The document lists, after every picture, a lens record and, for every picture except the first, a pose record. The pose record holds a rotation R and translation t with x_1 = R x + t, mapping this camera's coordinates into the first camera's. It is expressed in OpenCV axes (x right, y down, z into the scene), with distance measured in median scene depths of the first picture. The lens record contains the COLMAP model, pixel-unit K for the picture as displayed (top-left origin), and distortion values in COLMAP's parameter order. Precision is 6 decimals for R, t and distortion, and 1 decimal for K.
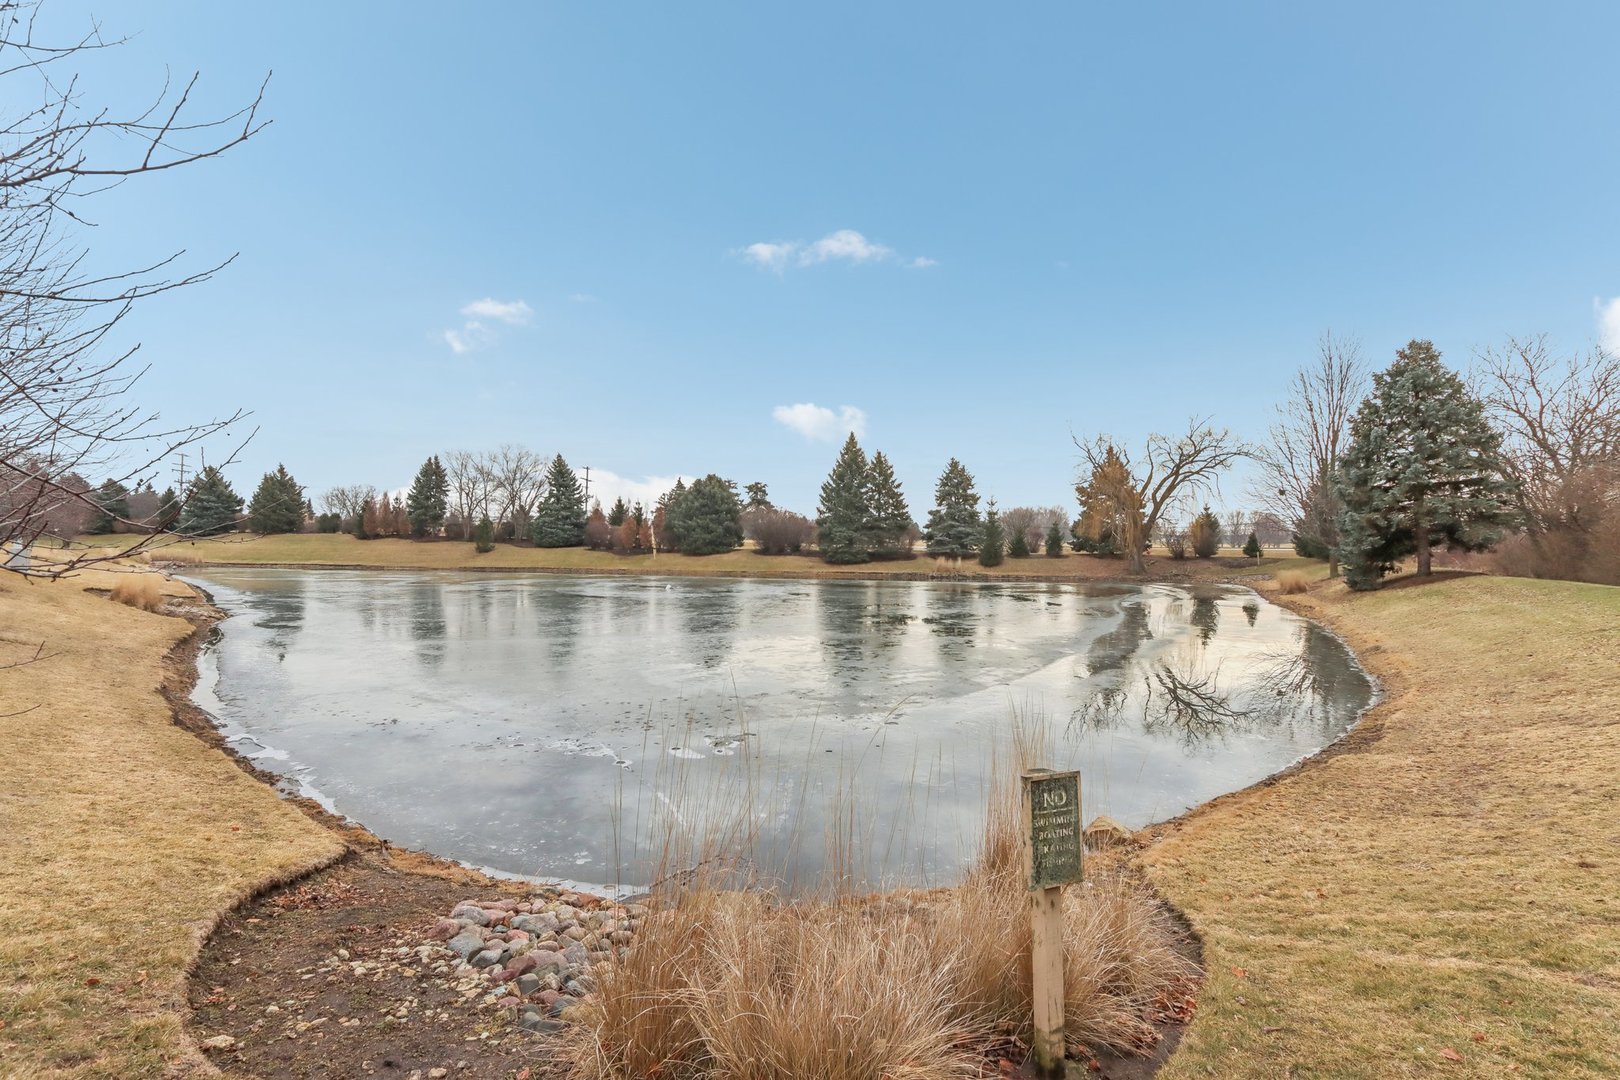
lens RADIAL K [[742.1, 0, 810.0], [0, 742.1, 540.0], [0, 0, 1]] dist [-0.000105, -0.000074]
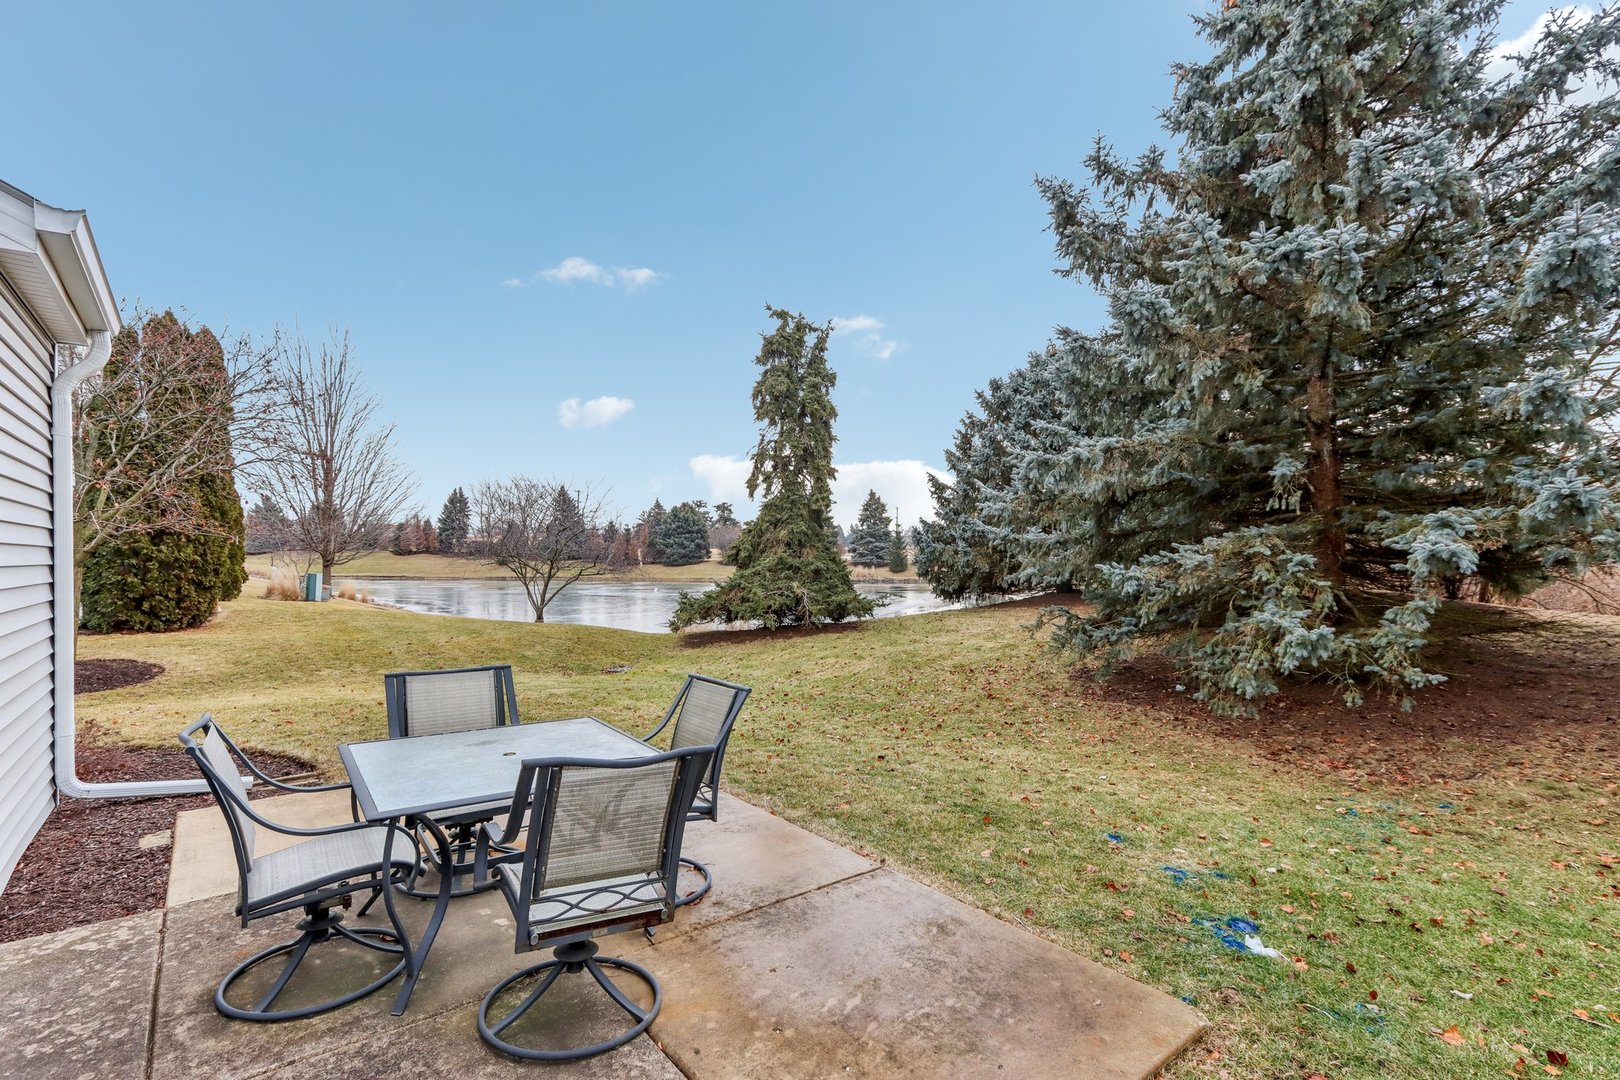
lens RADIAL K [[742.1, 0, 810.0], [0, 742.1, 540.0], [0, 0, 1]] dist [-0.000105, -0.000074]
pose [[0.999348, -0.008298, 0.035148, 0.036144], [0.008598, 0.999928, -0.008380, -0.011156], [-0.035076, 0.008677, 0.999347, -0.281596]]
